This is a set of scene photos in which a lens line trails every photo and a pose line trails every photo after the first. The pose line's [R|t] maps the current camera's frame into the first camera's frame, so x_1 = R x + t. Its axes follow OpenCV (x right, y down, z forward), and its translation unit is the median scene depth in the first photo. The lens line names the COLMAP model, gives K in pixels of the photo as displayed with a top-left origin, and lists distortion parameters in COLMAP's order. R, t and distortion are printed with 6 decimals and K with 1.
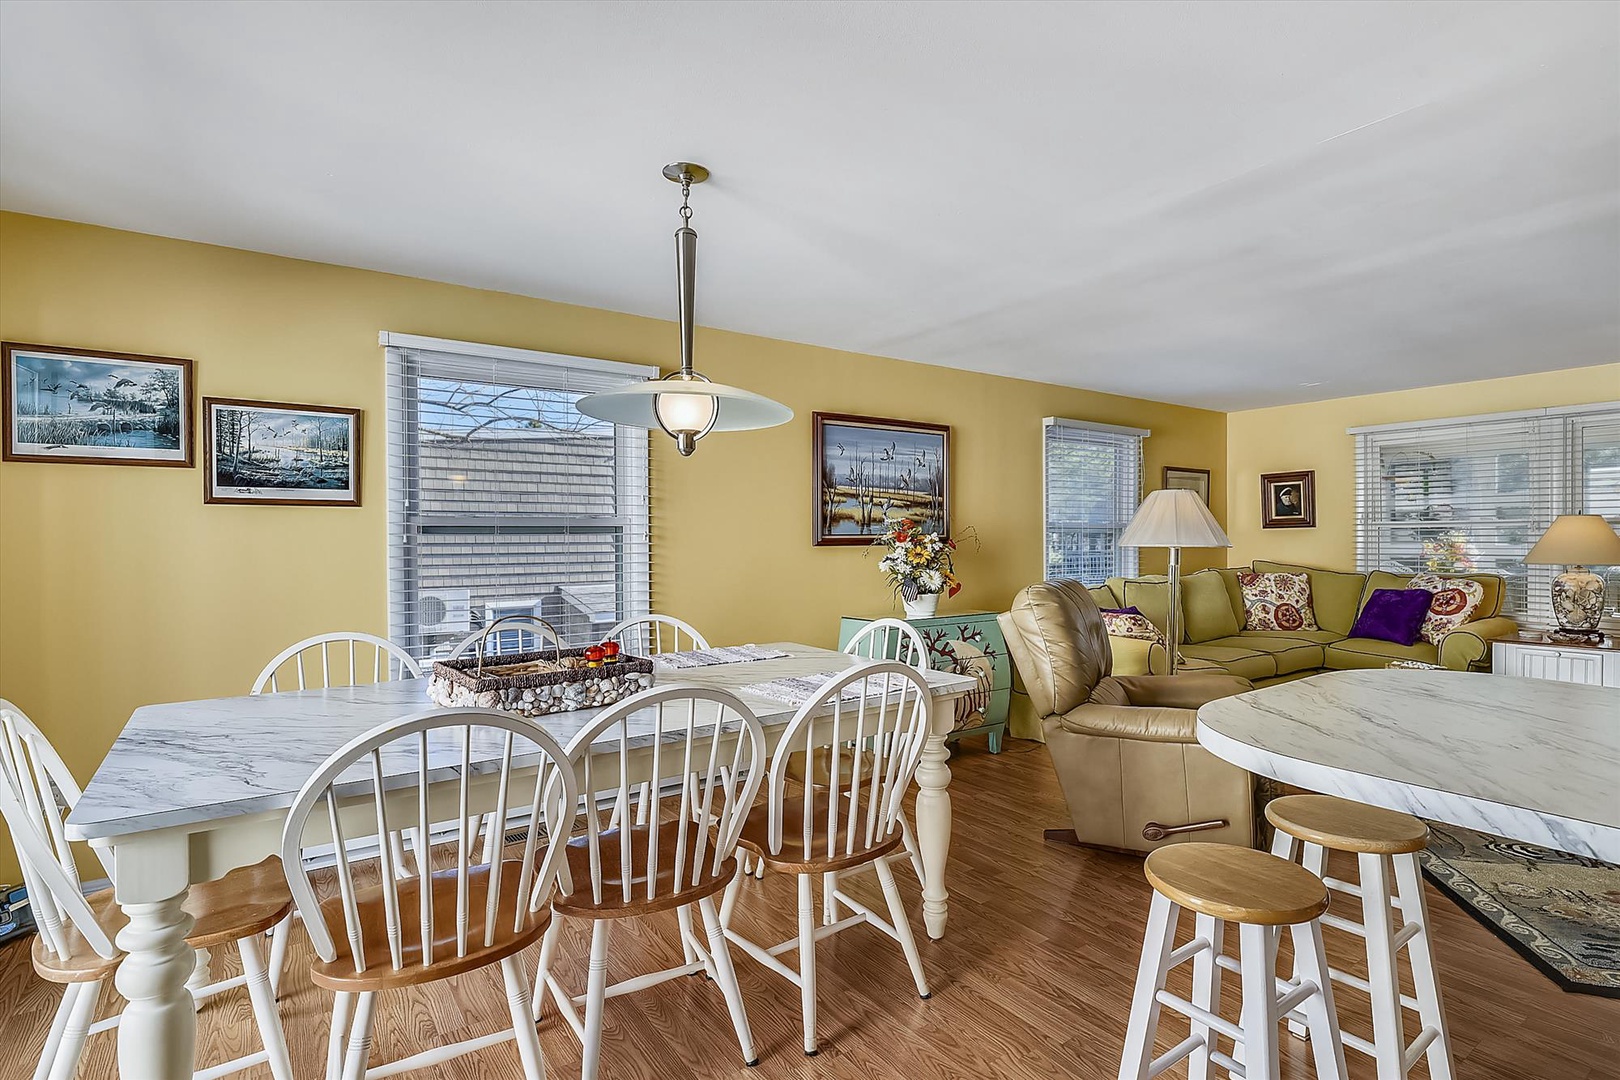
lens RADIAL K [[801.7, 0, 812.5], [0, 801.7, 543.0], [0, 0, 1]] dist [-0.009074, -0.001240]
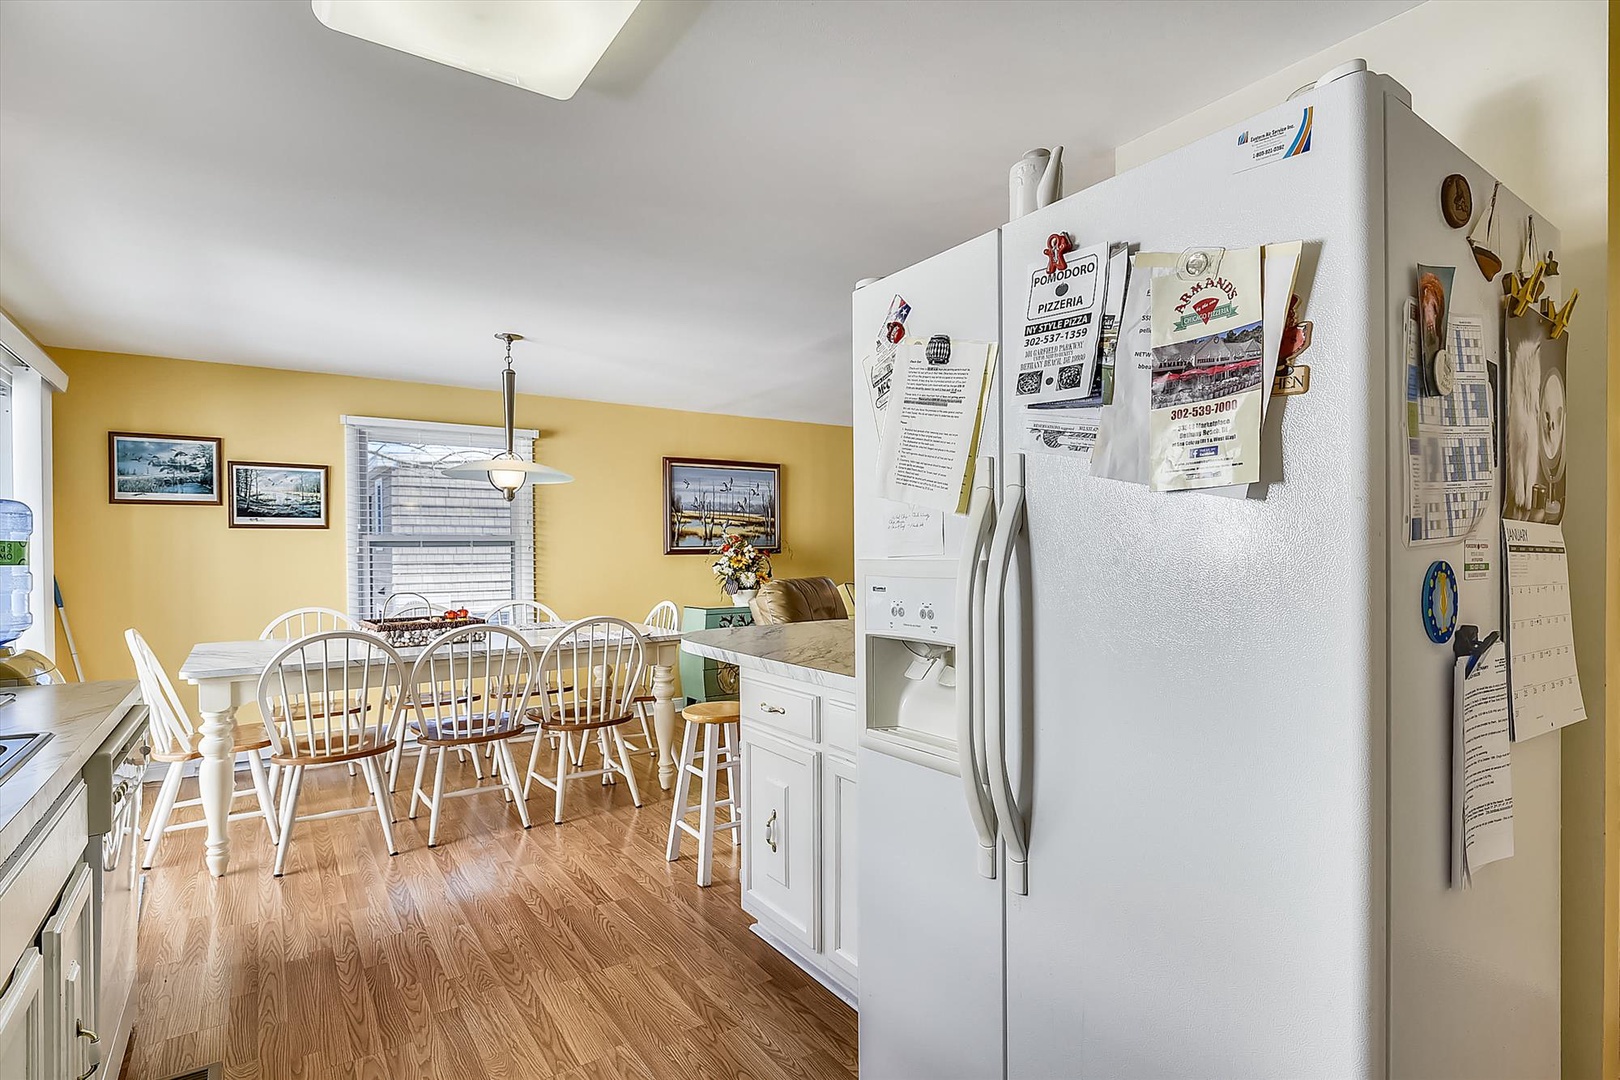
lens RADIAL K [[813.3, 0, 807.1], [0, 813.3, 550.8], [0, 0, 1]] dist [-0.004272, -0.000846]
pose [[0.999864, -0.001265, -0.016450, 0.382457], [0.001206, 0.999993, -0.003613, 0.003030], [0.016455, 0.003592, 0.999858, -0.549262]]
